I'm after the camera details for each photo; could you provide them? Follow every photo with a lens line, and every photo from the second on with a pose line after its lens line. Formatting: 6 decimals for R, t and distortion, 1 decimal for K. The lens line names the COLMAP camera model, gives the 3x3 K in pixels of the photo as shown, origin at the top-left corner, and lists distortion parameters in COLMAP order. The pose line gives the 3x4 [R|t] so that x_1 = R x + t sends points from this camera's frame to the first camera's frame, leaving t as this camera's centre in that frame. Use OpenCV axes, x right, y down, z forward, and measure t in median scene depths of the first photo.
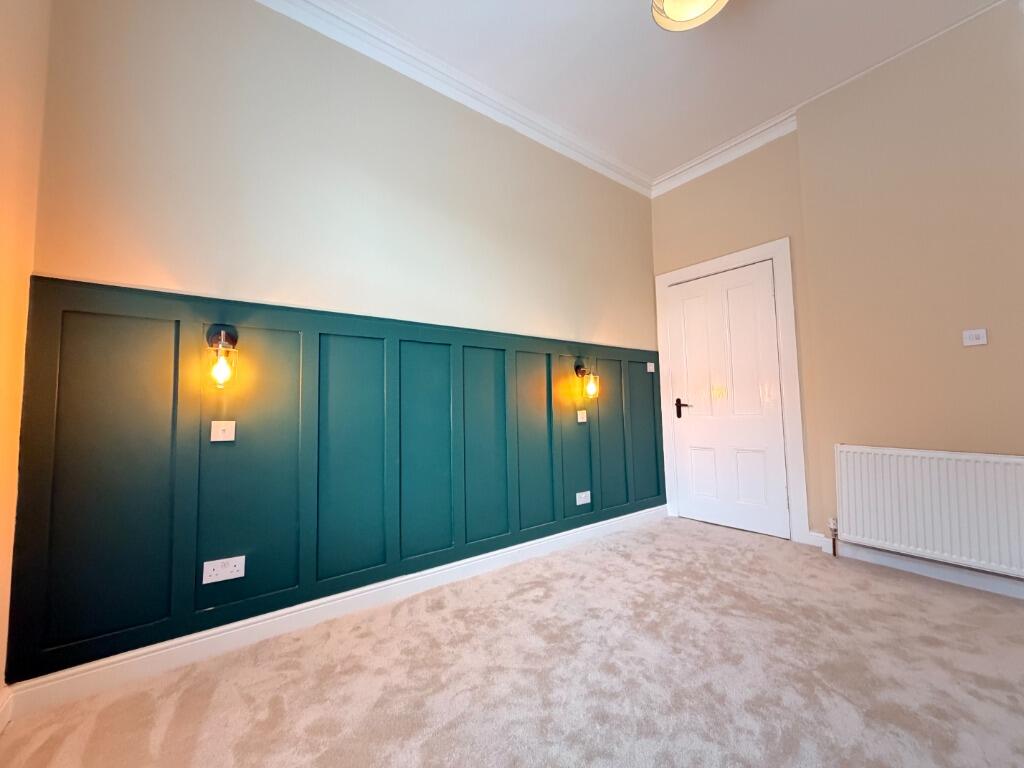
lens RADIAL K [[413.0, 0, 506.7], [0, 413.0, 385.8], [0, 0, 1]] dist [0.003032, 0.000369]
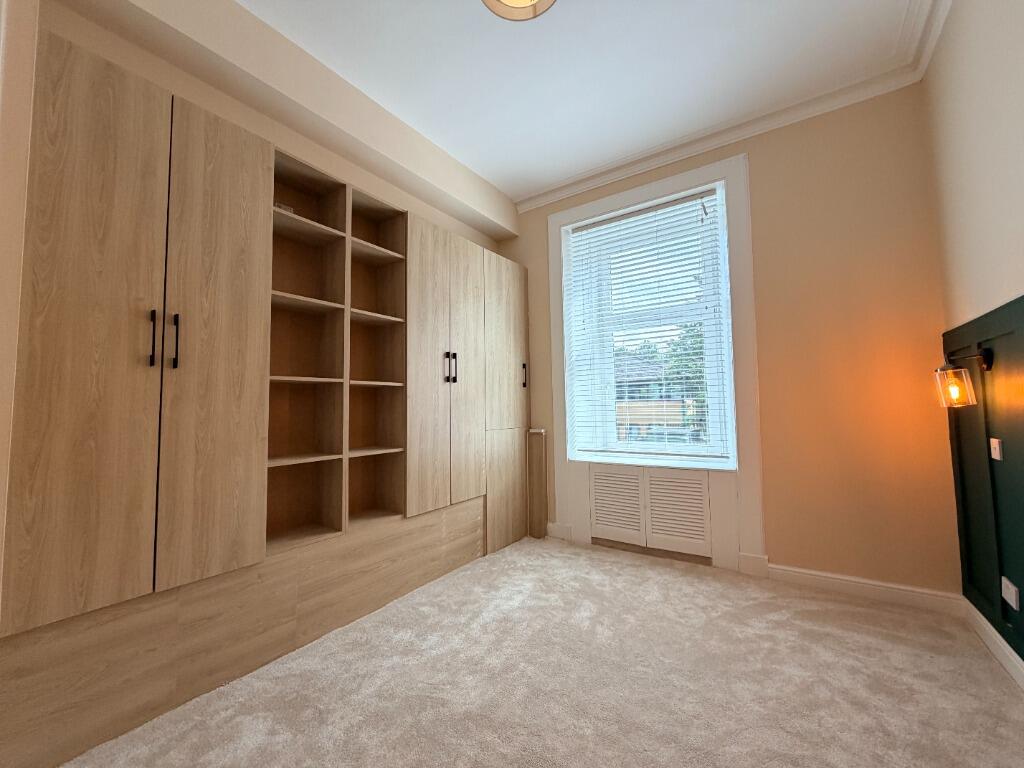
lens RADIAL K [[413.0, 0, 509.0], [0, 413.0, 382.7], [0, 0, 1]] dist [0.003032, 0.000369]
pose [[-0.952606, 0.015721, -0.303799, 0.629533], [0.051449, 0.992603, -0.109962, 0.001892], [0.299823, -0.120380, -0.946369, 1.410536]]
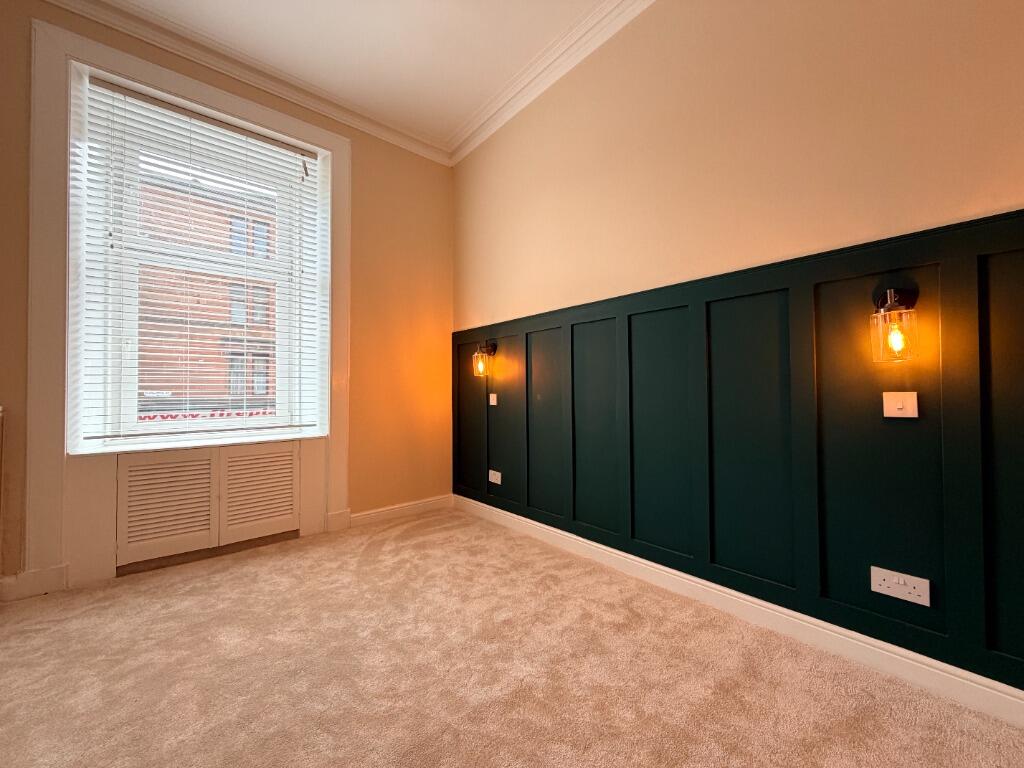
lens RADIAL K [[413.0, 0, 510.3], [0, 413.0, 382.2], [0, 0, 1]] dist [0.003032, 0.000369]
pose [[0.044315, -0.002206, -0.999015, 0.953116], [0.065475, 0.997854, 0.000701, 0.034966], [0.996870, -0.065442, 0.044365, 0.876593]]
